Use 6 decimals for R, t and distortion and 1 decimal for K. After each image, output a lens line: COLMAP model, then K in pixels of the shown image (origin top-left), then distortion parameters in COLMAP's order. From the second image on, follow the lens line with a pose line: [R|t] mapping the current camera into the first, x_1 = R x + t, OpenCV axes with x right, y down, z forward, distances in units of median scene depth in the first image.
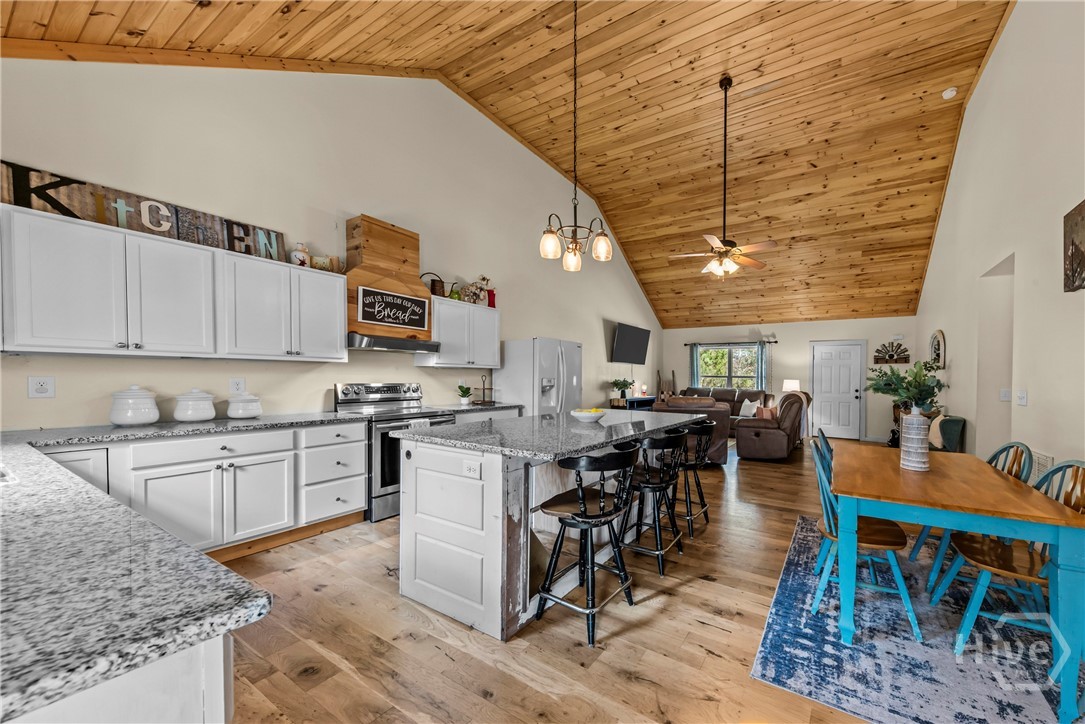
lens RADIAL K [[374.5, 0, 635.3], [0, 374.5, 390.4], [0, 0, 1]] dist [0.000264, -0.000269]
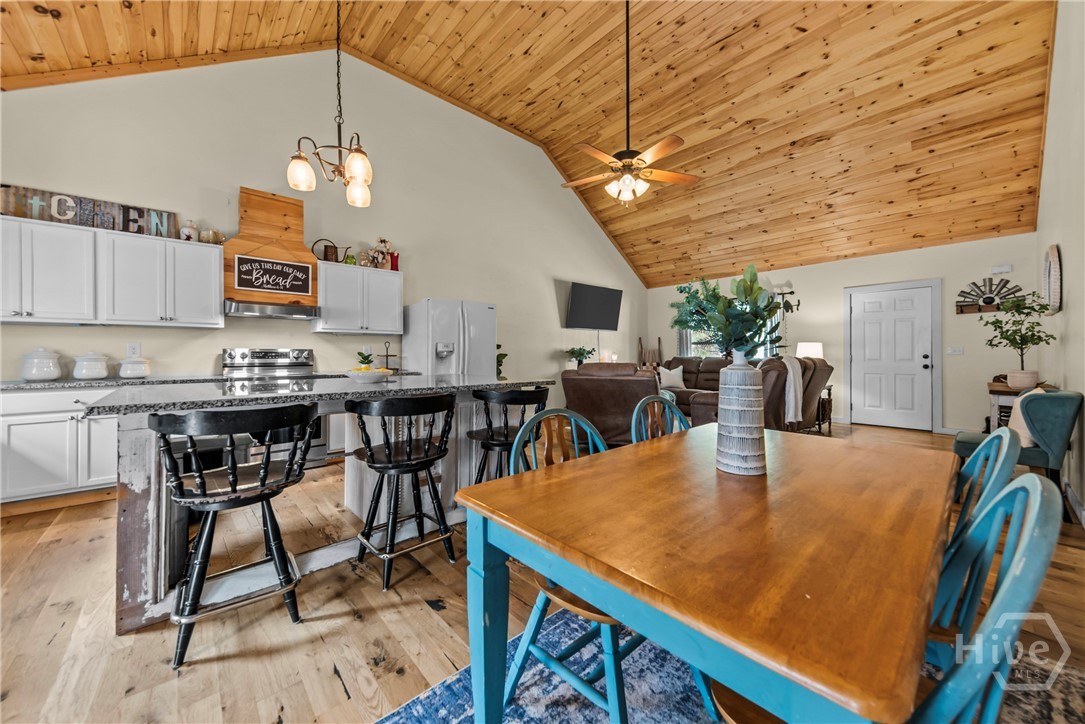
lens RADIAL K [[395.0, 0, 542.5], [0, 395.0, 362.0], [0, 0, 1]] dist [0.000890, -0.001606]
pose [[0.939704, -0.011405, -0.341798, 0.346072], [0.005172, 0.999803, -0.019144, 0.036404], [0.341949, 0.016222, 0.939578, 0.202968]]
